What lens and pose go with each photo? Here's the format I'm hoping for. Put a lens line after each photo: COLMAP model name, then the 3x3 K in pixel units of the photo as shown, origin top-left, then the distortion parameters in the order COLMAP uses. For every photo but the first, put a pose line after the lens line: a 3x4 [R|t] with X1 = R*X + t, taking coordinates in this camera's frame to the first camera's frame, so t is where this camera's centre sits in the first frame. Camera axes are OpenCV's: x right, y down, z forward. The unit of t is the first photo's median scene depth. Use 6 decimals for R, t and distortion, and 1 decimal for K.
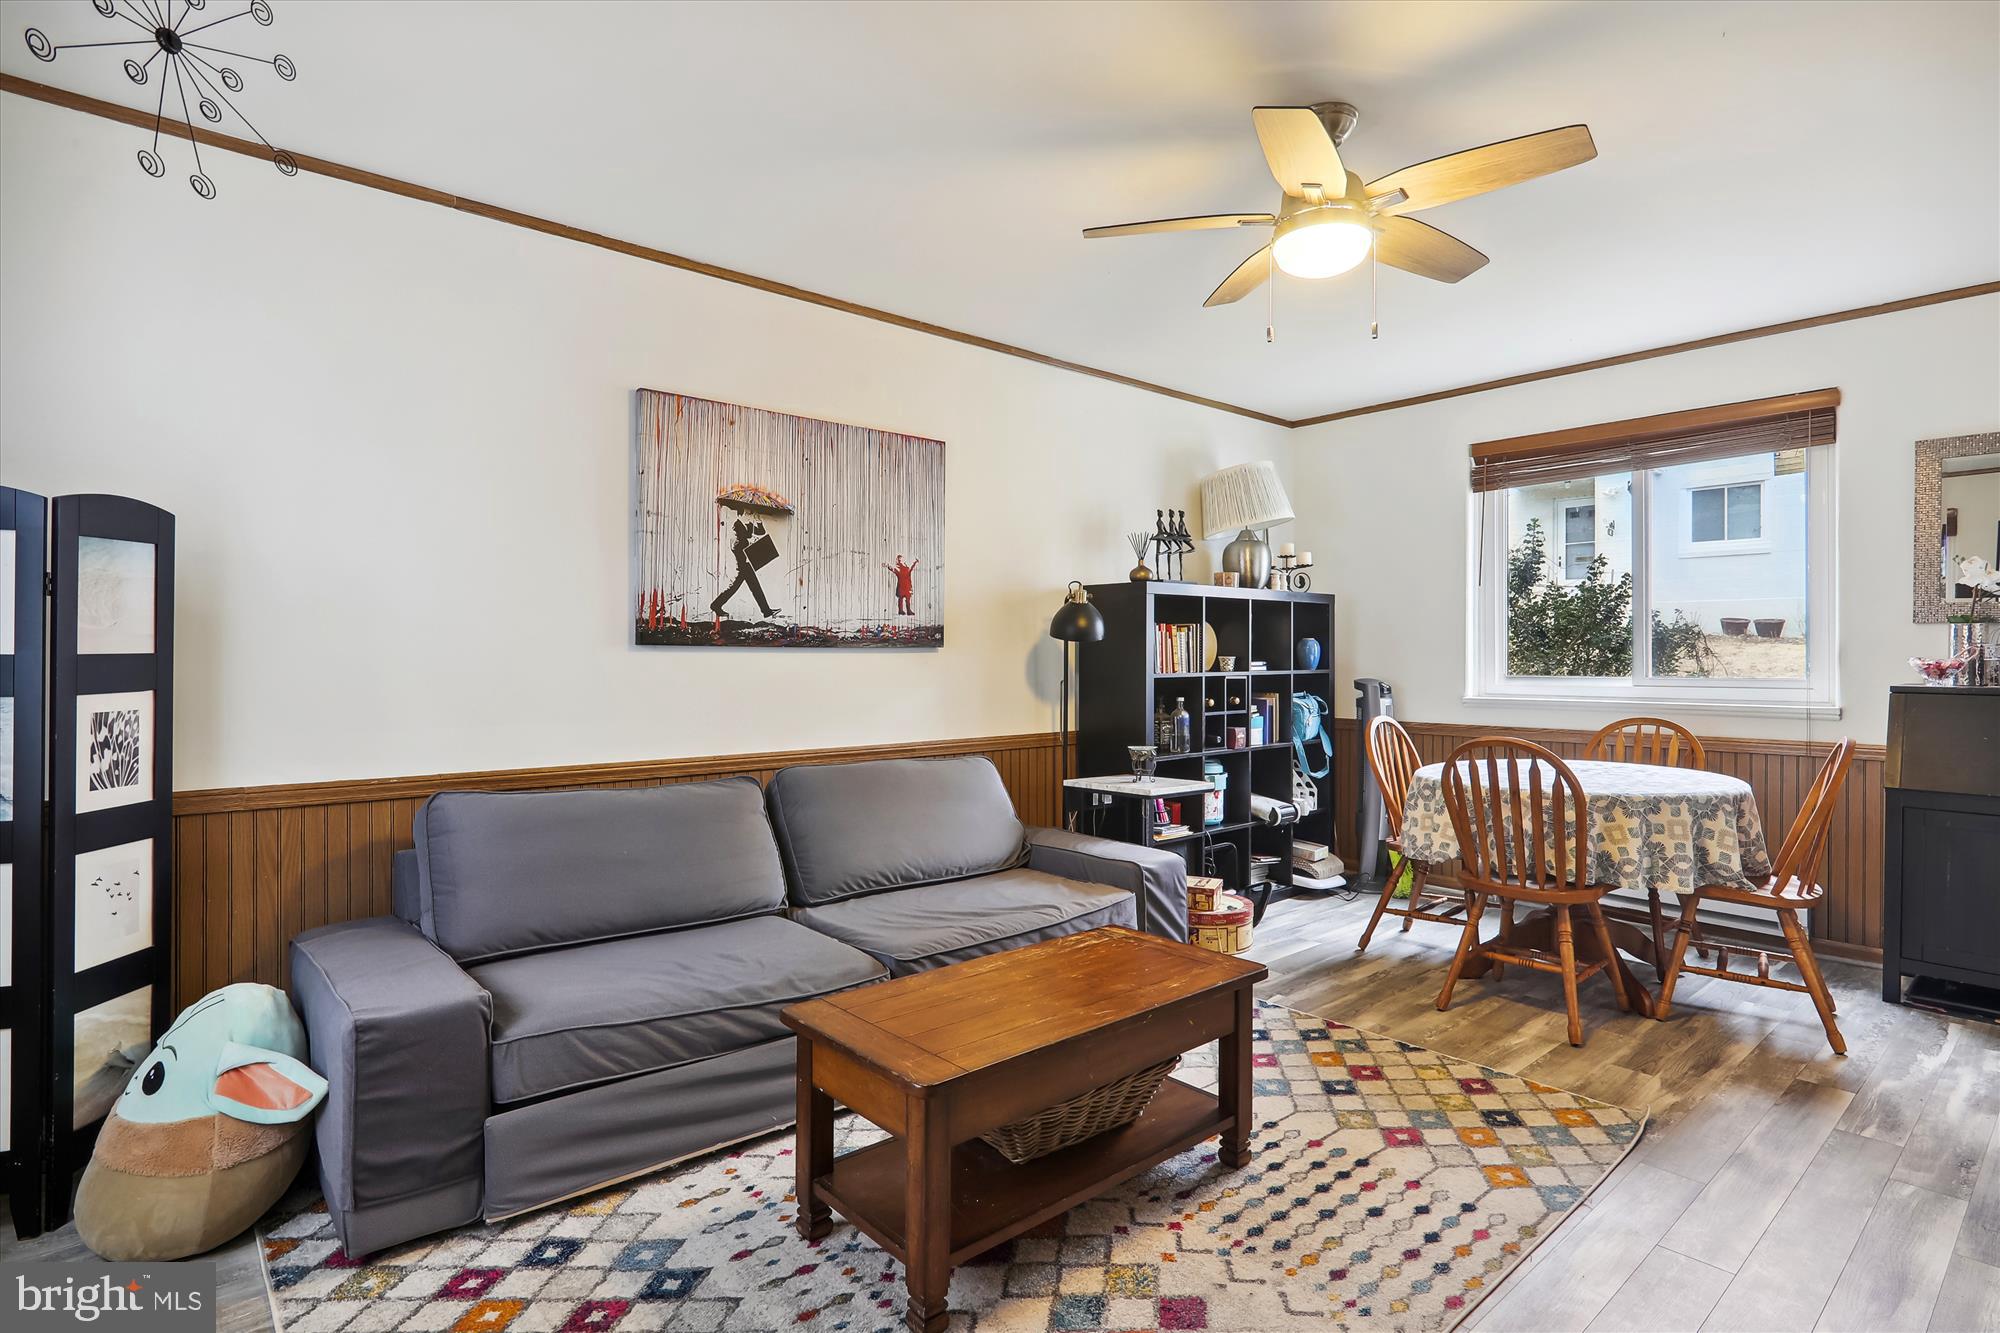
lens RADIAL K [[1016.2, 0, 999.8], [0, 1016.2, 651.2], [0, 0, 1]] dist [0.000967, -0.000171]
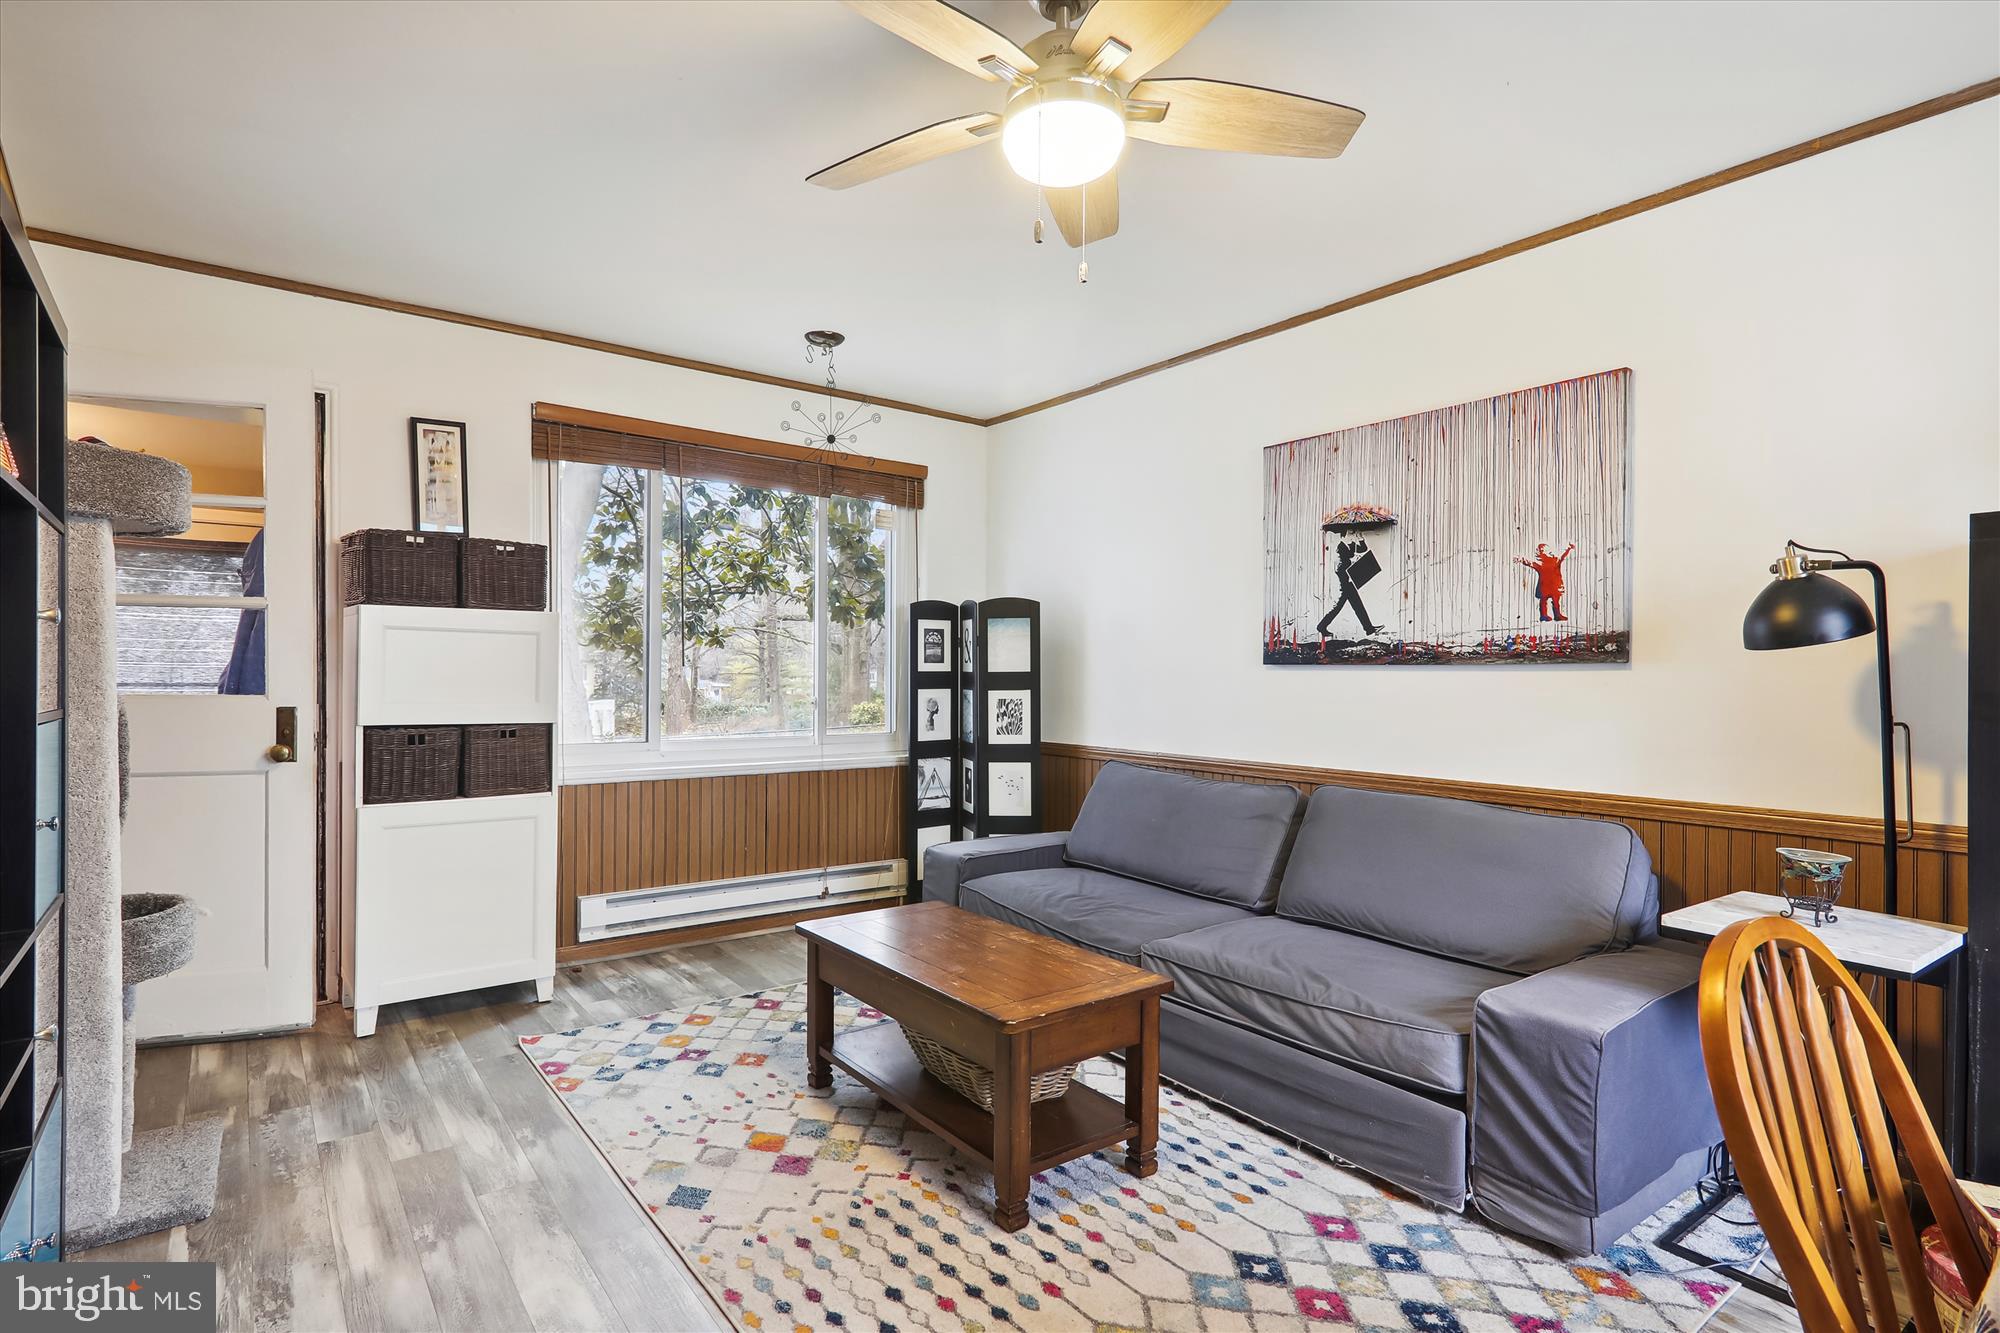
lens RADIAL K [[1005.8, 0, 999.7], [0, 1005.8, 676.1], [0, 0, 1]] dist [0.015478, 0.000272]
pose [[-0.079939, 0.002115, -0.996798, 0.774179], [0.000742, 0.999998, 0.002062, 0.004359], [0.996800, -0.000575, -0.079940, 0.722555]]
